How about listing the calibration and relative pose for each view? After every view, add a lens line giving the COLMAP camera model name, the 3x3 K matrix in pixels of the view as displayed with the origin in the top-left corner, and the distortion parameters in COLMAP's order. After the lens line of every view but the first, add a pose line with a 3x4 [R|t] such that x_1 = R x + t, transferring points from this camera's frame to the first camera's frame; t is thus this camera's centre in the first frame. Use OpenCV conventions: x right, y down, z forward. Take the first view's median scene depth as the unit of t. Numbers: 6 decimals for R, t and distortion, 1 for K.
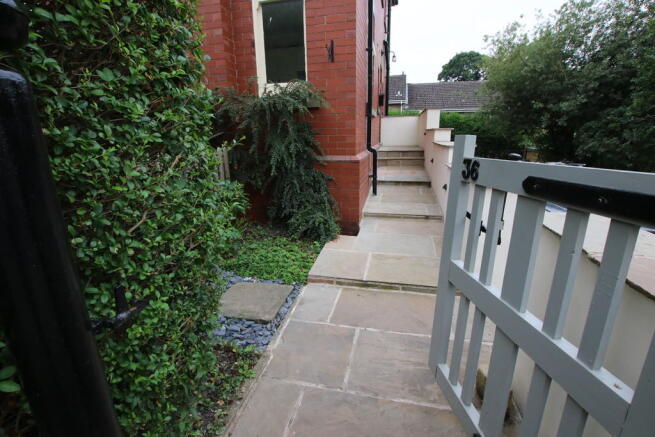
lens RADIAL K [[306.2, 0, 325.8], [0, 306.2, 220.6], [0, 0, 1]] dist [-0.028311, -0.000789]
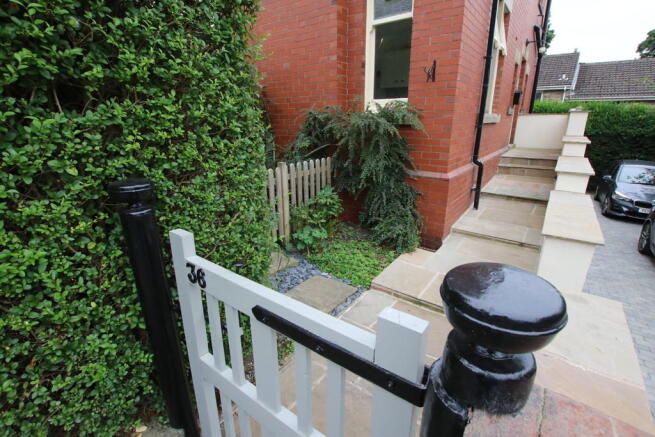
lens RADIAL K [[306.2, 0, 327.1], [0, 306.2, 220.1], [0, 0, 1]] dist [-0.028311, -0.000789]
pose [[0.909503, 0.140906, -0.391088, 0.160963], [-0.120575, 0.989775, 0.076201, -0.093501], [0.397827, -0.022149, 0.917193, -0.090246]]
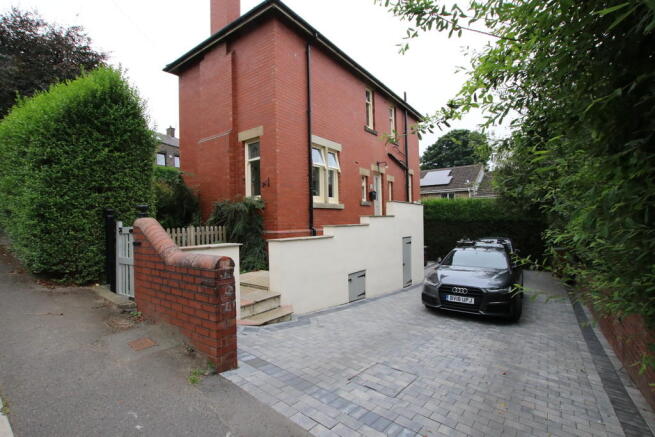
lens RADIAL K [[306.2, 0, 330.0], [0, 306.2, 219.4], [0, 0, 1]] dist [-0.028311, -0.000789]
pose [[0.926132, -0.002802, -0.377190, 1.200209], [-0.098612, 0.963396, -0.249285, 0.180586], [0.364082, 0.268066, 0.891956, -0.674743]]
